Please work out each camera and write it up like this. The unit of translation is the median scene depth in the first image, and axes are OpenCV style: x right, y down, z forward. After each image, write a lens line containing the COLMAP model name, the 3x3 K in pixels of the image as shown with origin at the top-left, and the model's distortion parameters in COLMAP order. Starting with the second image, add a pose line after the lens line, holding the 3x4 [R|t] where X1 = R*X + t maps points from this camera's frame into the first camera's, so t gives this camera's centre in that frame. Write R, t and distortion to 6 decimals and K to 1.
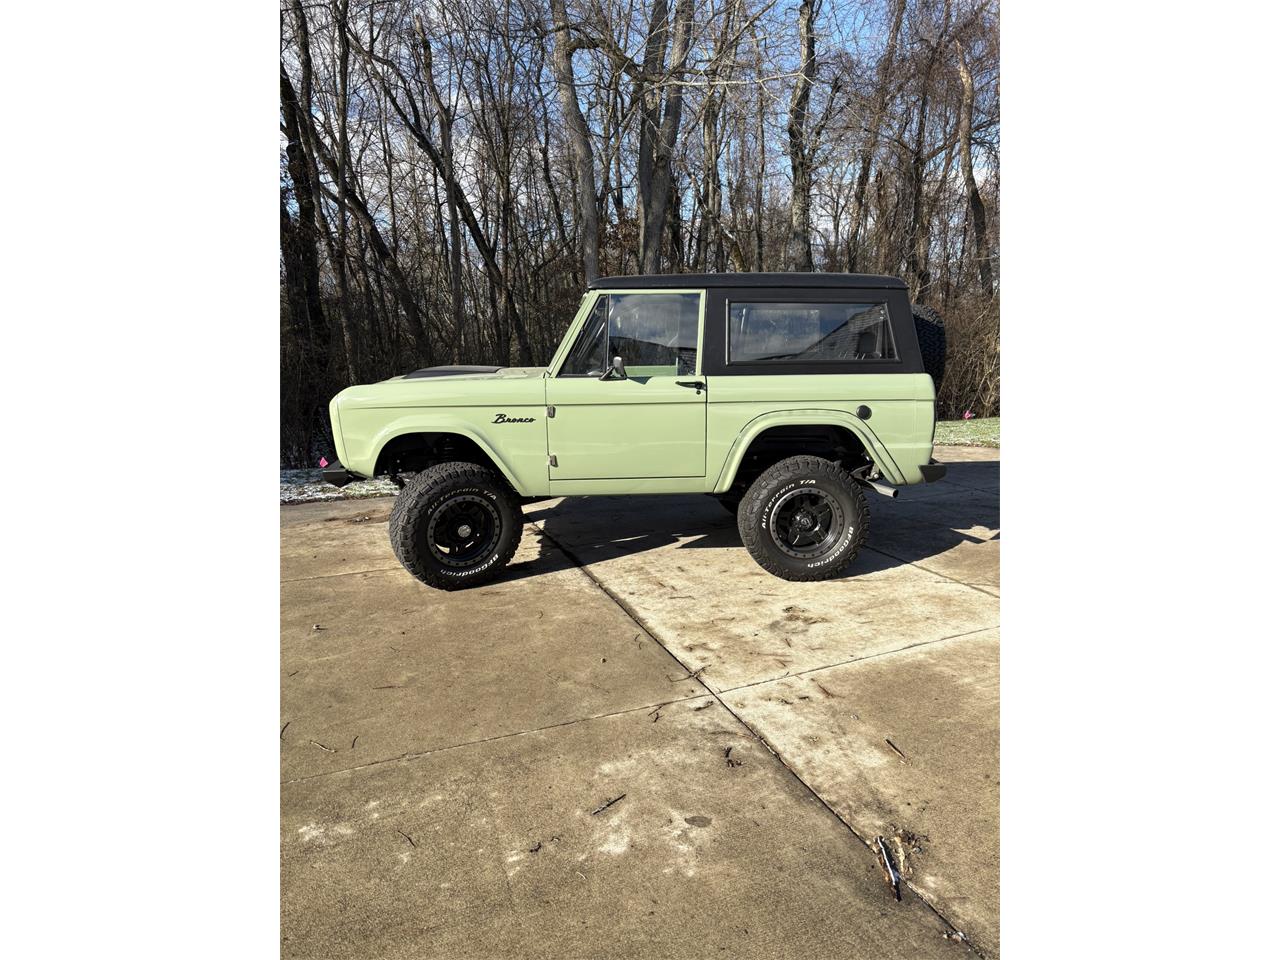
lens RADIAL K [[702.9, 0, 628.5], [0, 702.9, 486.7], [0, 0, 1]] dist [0.017077, -0.014457]
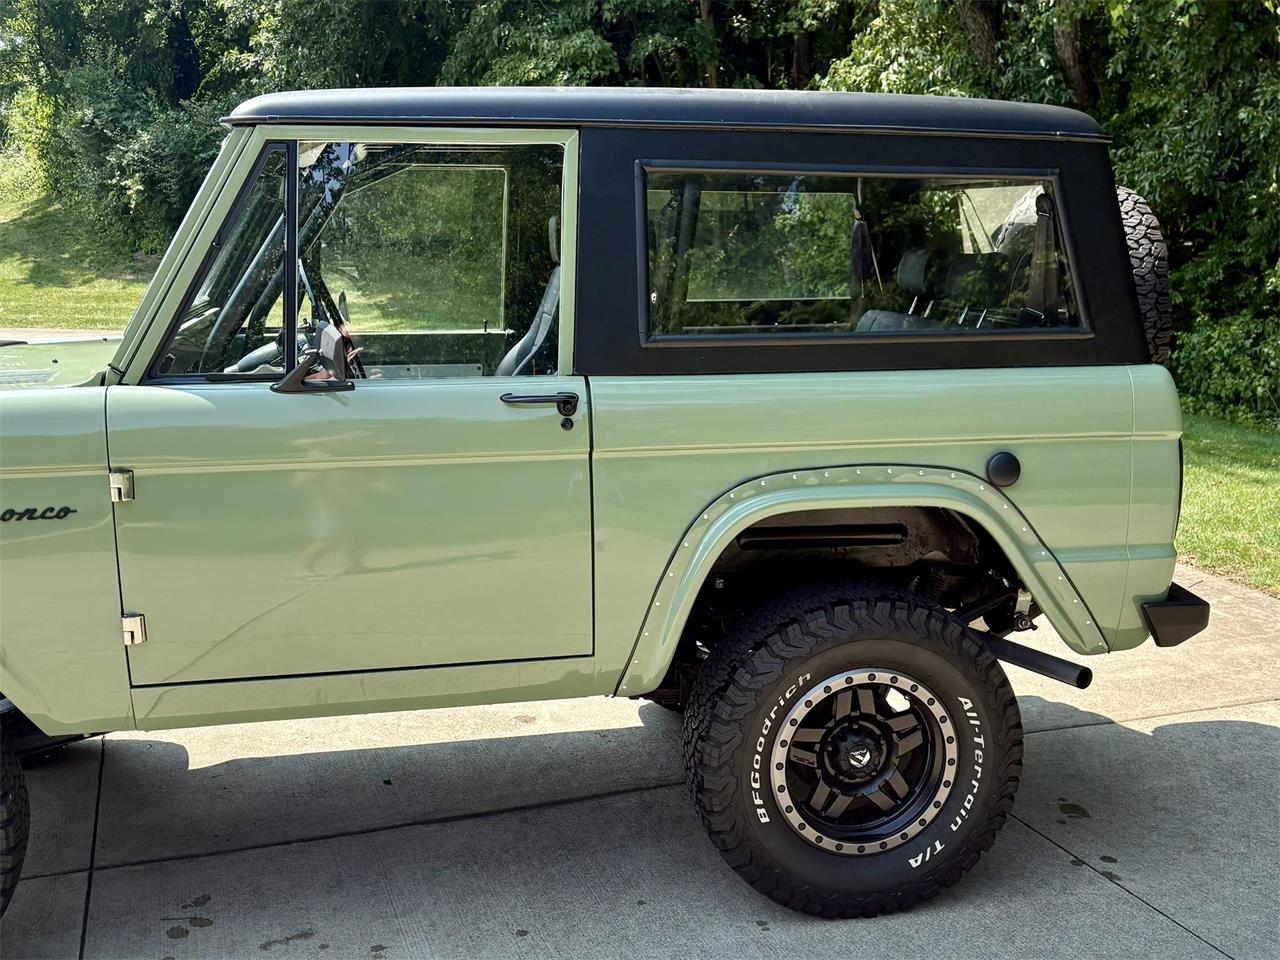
lens RADIAL K [[935.8, 0, 640.2], [0, 935.8, 471.6], [0, 0, 1]] dist [0.012785, 0.004944]
pose [[0.994775, -0.018743, 0.100355, 0.089232], [0.024472, 0.998122, -0.056165, -0.081547], [-0.099114, 0.058327, 0.993365, 0.522854]]
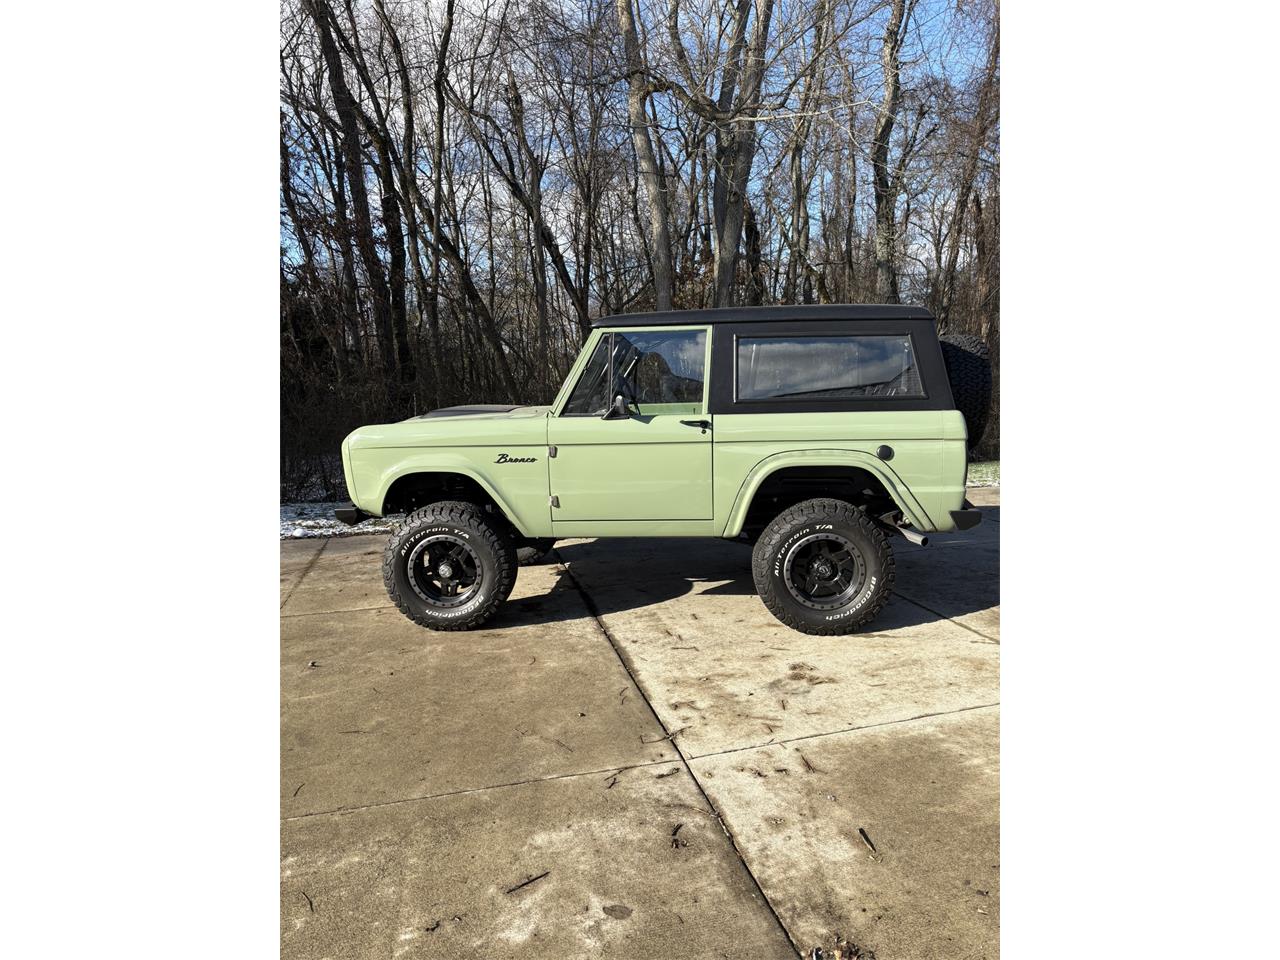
lens RADIAL K [[702.9, 0, 634.0], [0, 702.9, 485.4], [0, 0, 1]] dist [0.017077, -0.014457]
pose [[0.991045, 0.009531, -0.133186, 0.132346], [-0.015994, 0.998741, -0.047543, -0.014296], [0.132565, 0.049248, 0.989950, 0.047202]]
